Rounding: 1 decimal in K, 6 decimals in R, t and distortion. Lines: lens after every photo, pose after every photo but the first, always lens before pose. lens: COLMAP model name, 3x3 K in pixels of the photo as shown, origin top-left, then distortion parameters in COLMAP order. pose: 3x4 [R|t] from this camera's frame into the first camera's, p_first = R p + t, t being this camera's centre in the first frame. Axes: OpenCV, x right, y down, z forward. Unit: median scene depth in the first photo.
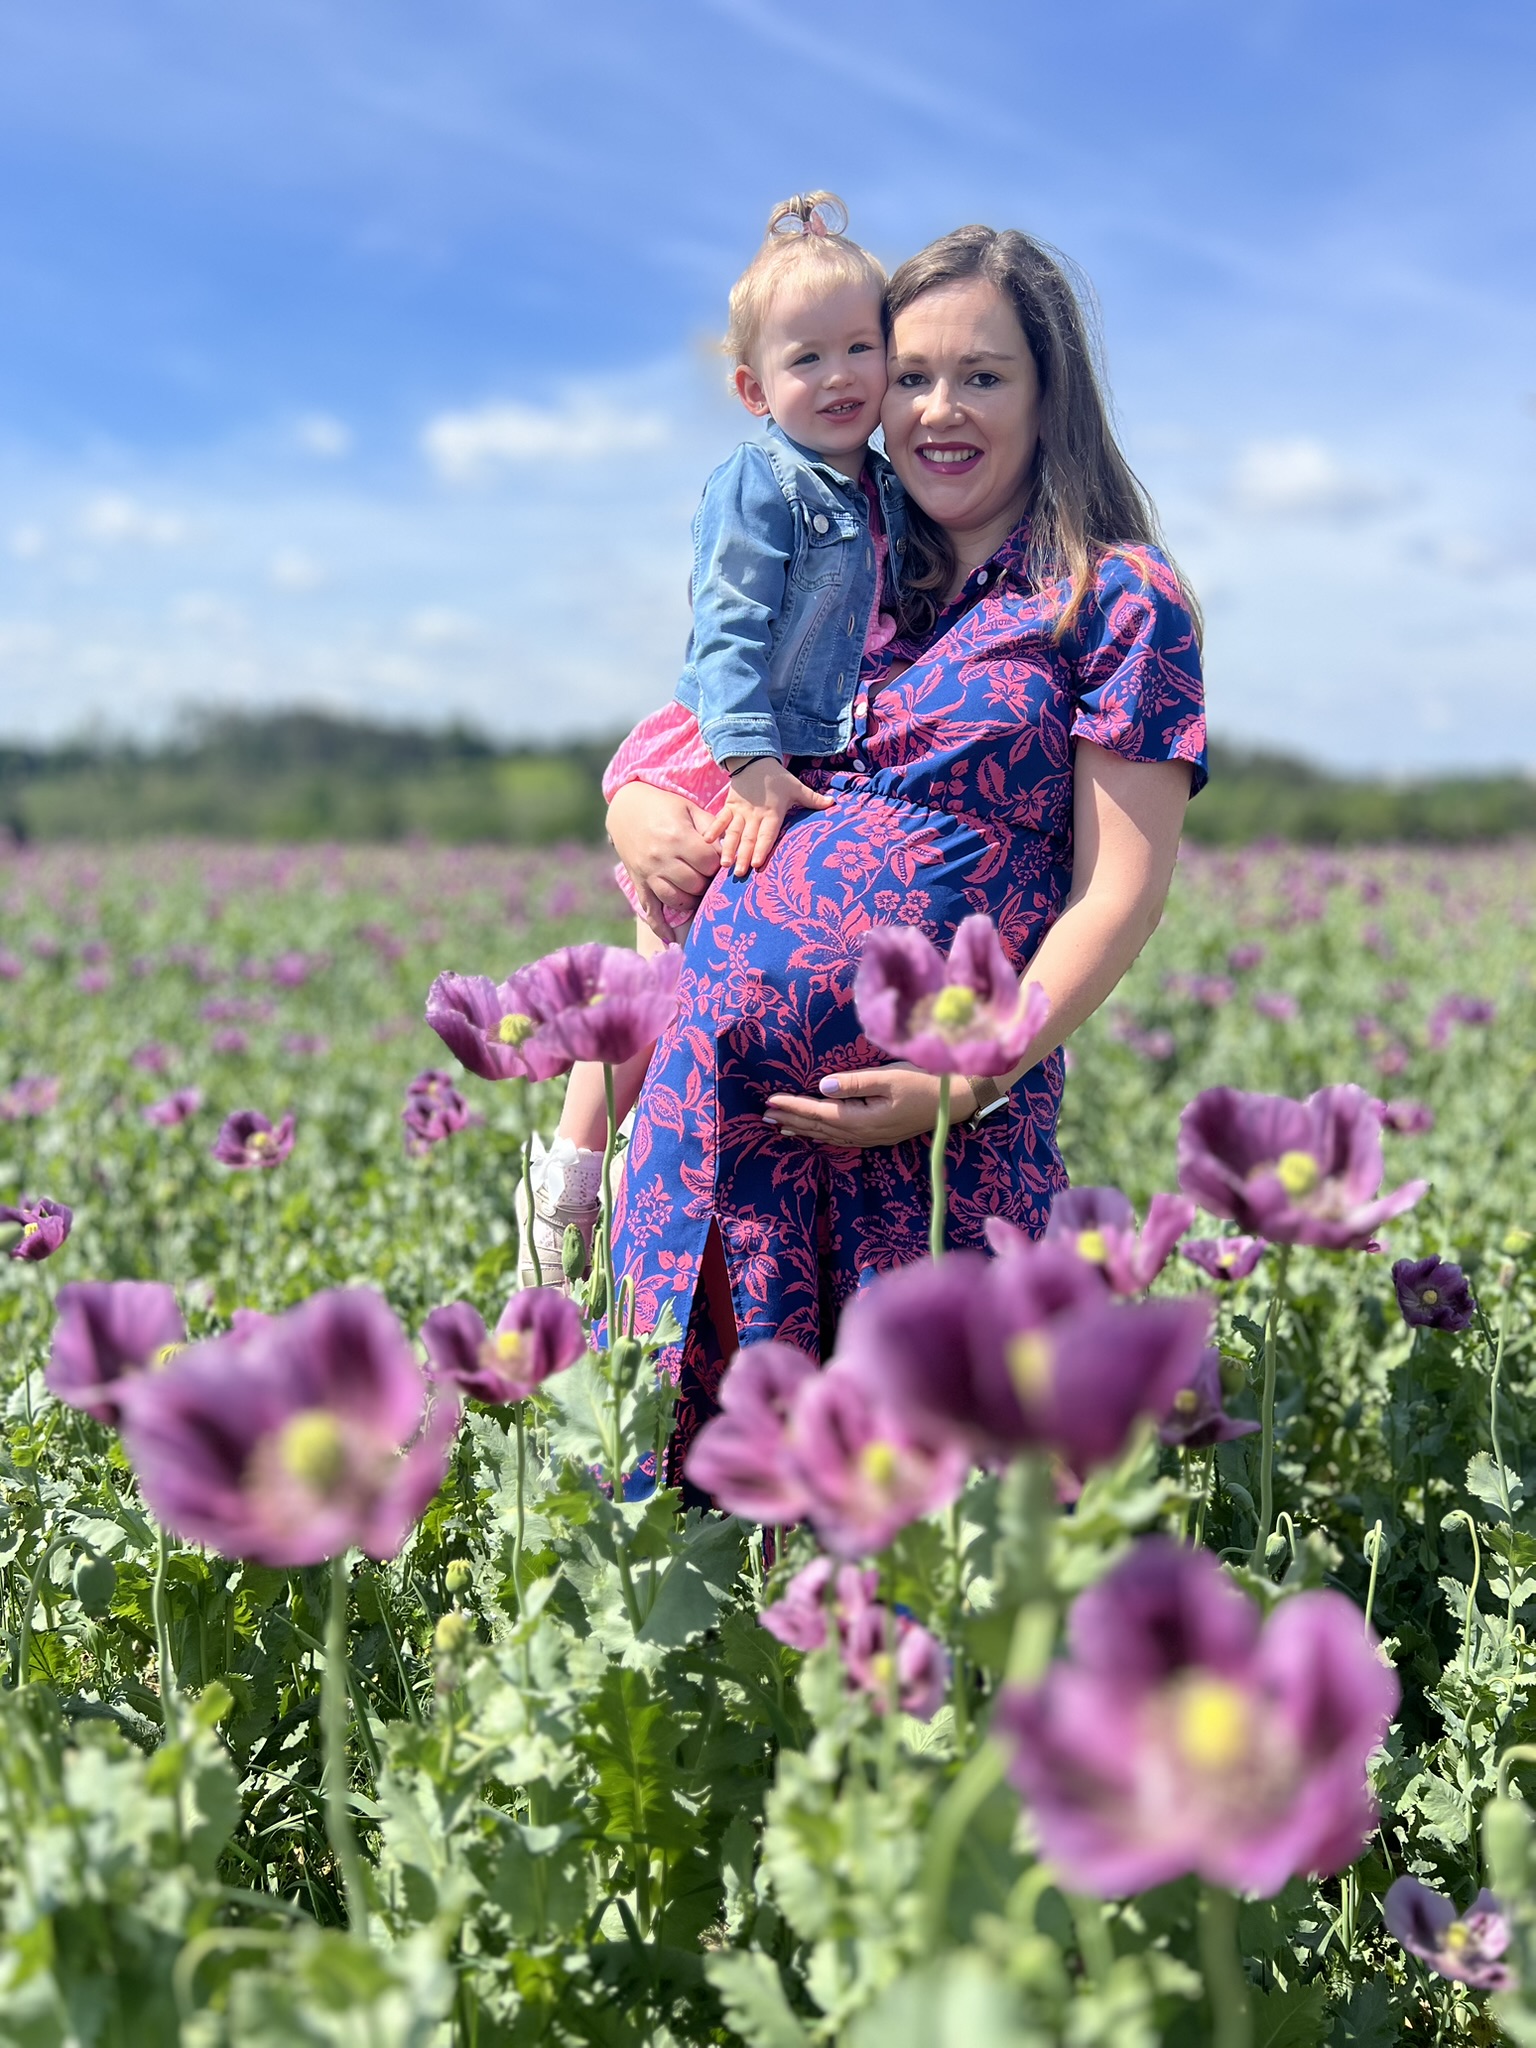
lens RADIAL K [[1584.0, 0, 768.0], [0, 1584.0, 1014.6], [0, 0, 1]] dist [0.030260, -0.028694]
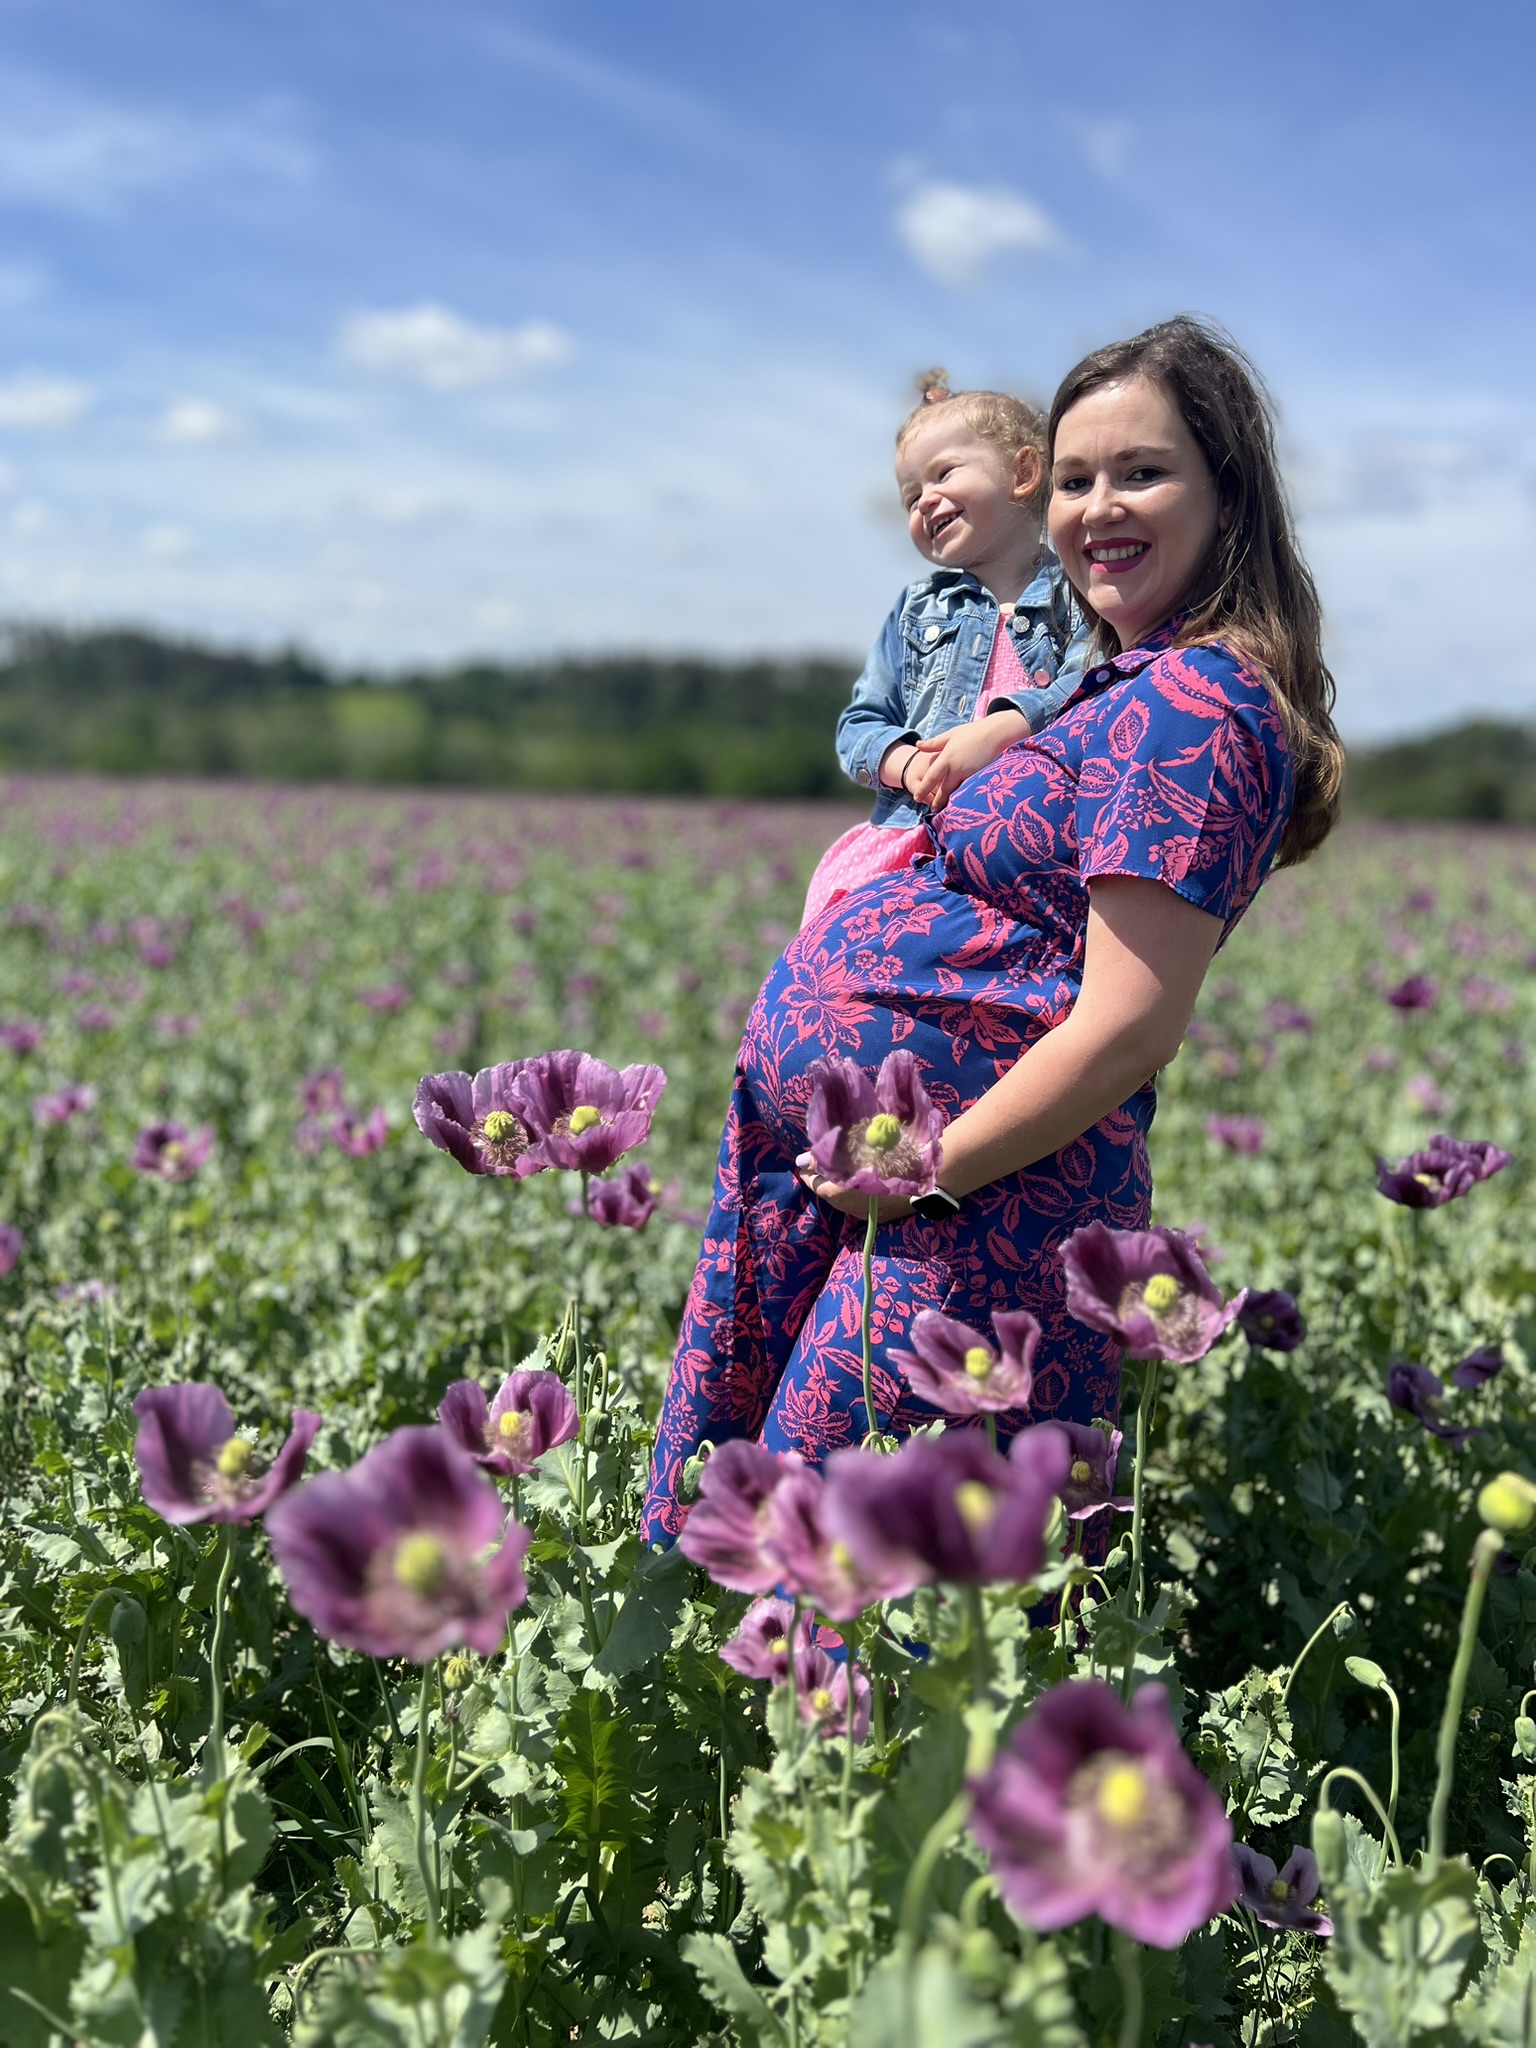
lens RADIAL K [[1584.0, 0, 762.6], [0, 1584.0, 1029.1], [0, 0, 1]] dist [0.030260, -0.028694]
pose [[0.994950, 0.018805, 0.098591, -0.085986], [-0.023061, 0.998843, 0.042206, -0.112042], [-0.097683, -0.044267, 0.994233, -0.127681]]
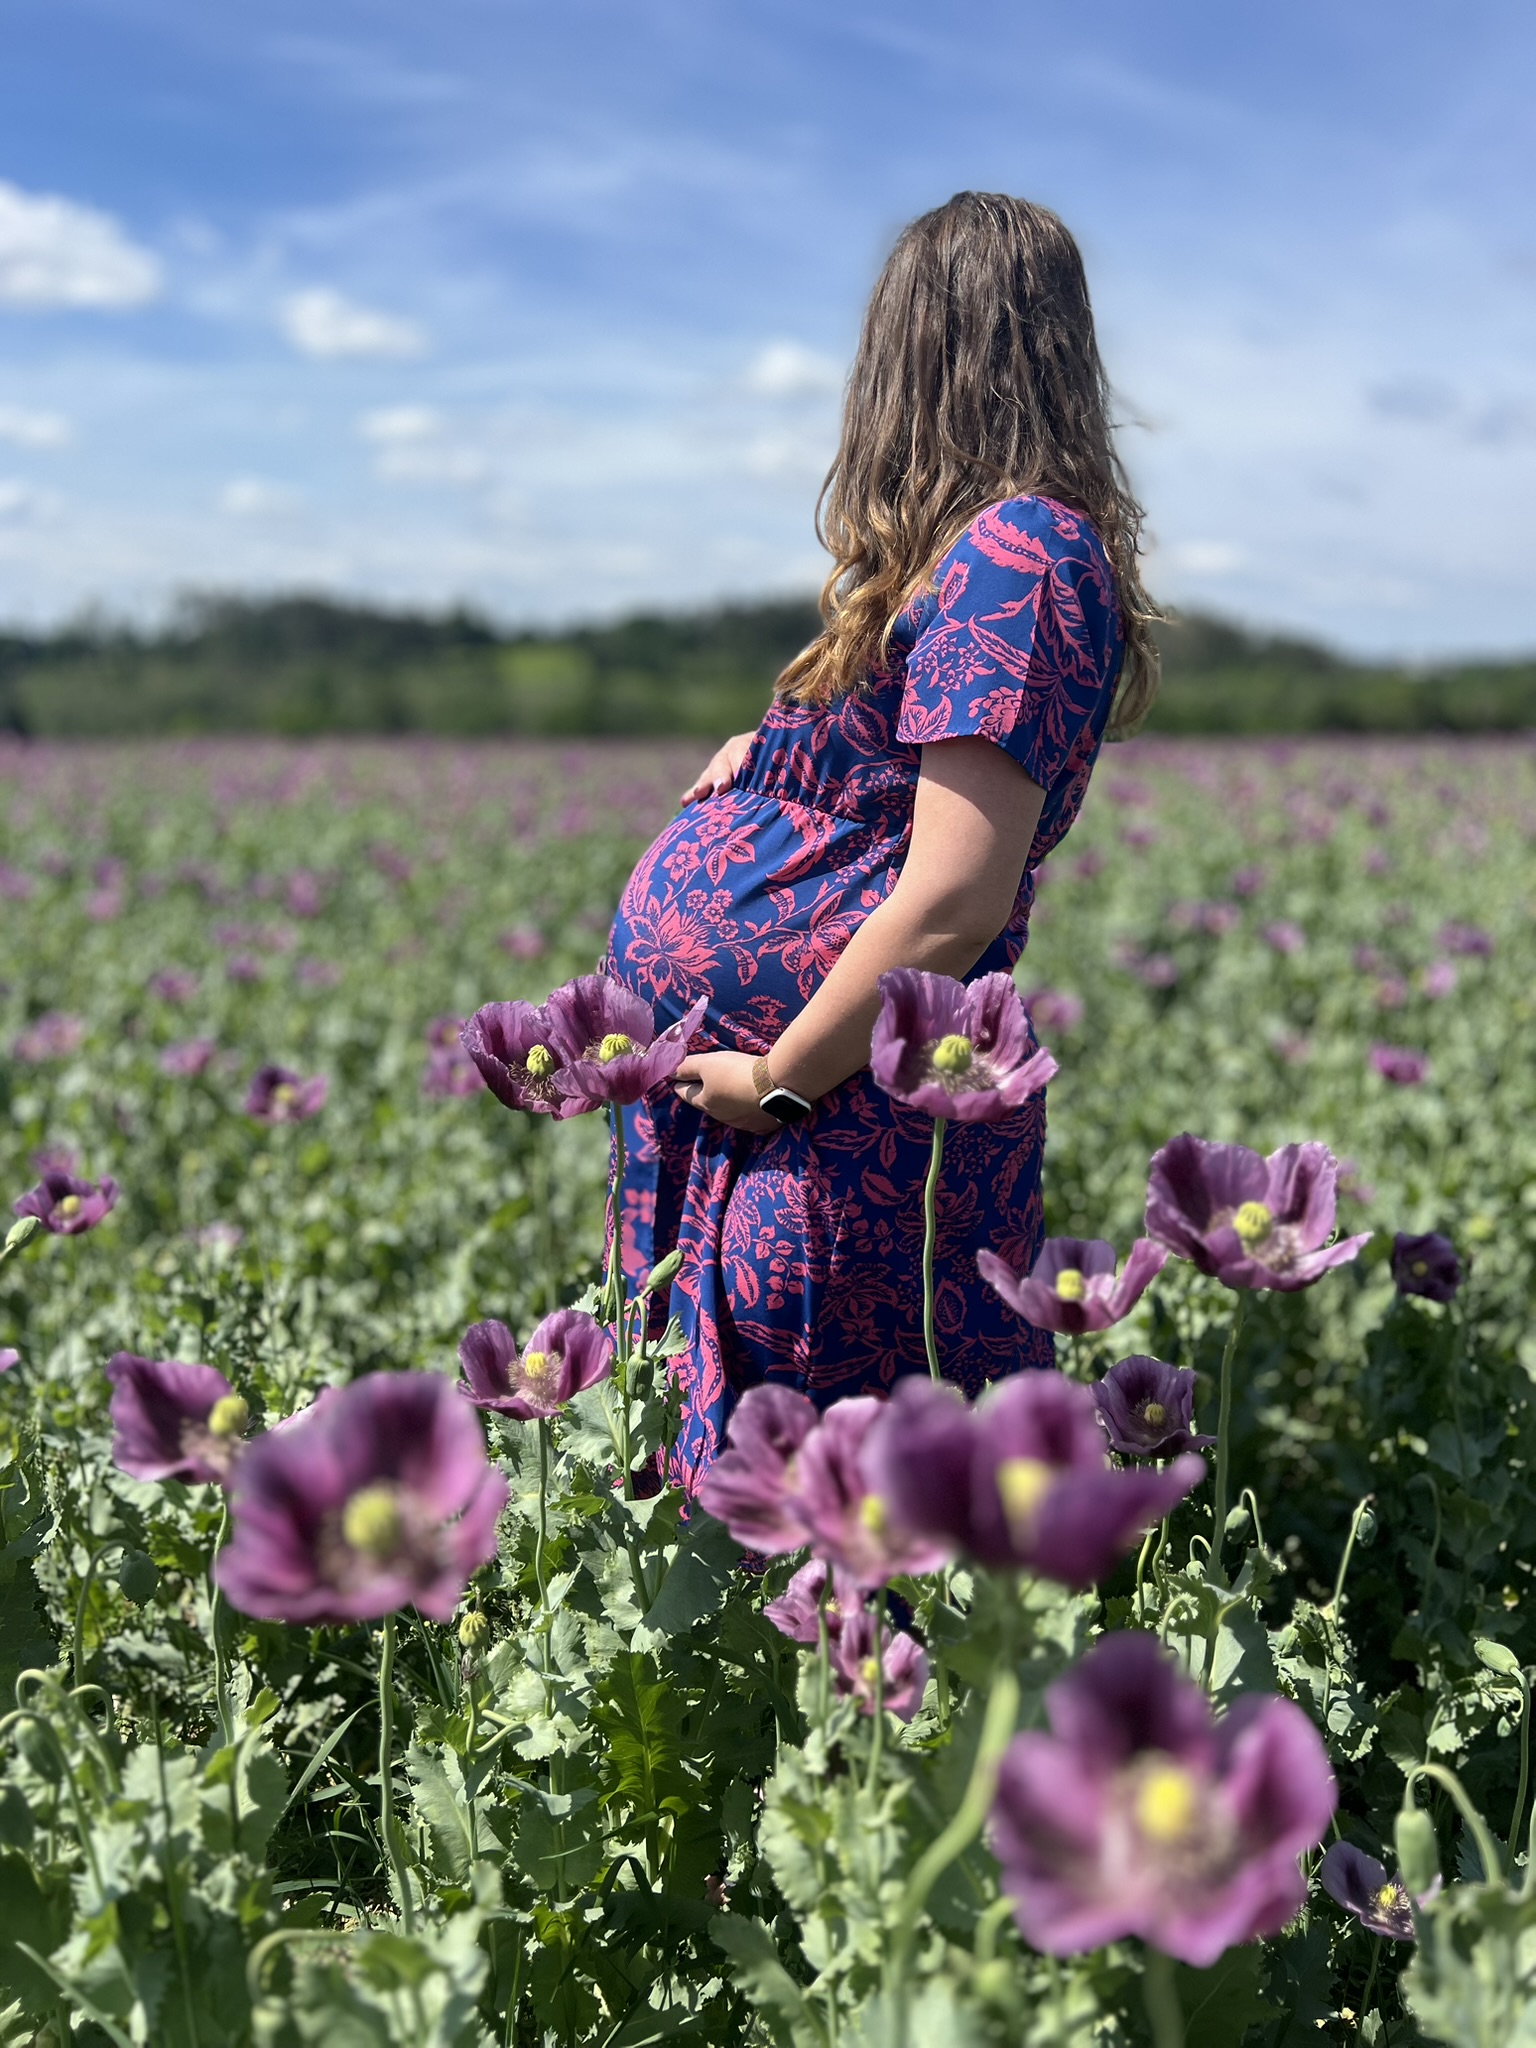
lens RADIAL K [[1584.0, 0, 769.3], [0, 1584.0, 1027.2], [0, 0, 1]] dist [0.030260, -0.028694]
pose [[0.999992, -0.000095, -0.004108, 0.006190], [0.000407, 0.997101, 0.076090, -0.091506], [0.004089, -0.076091, 0.997093, -0.045838]]
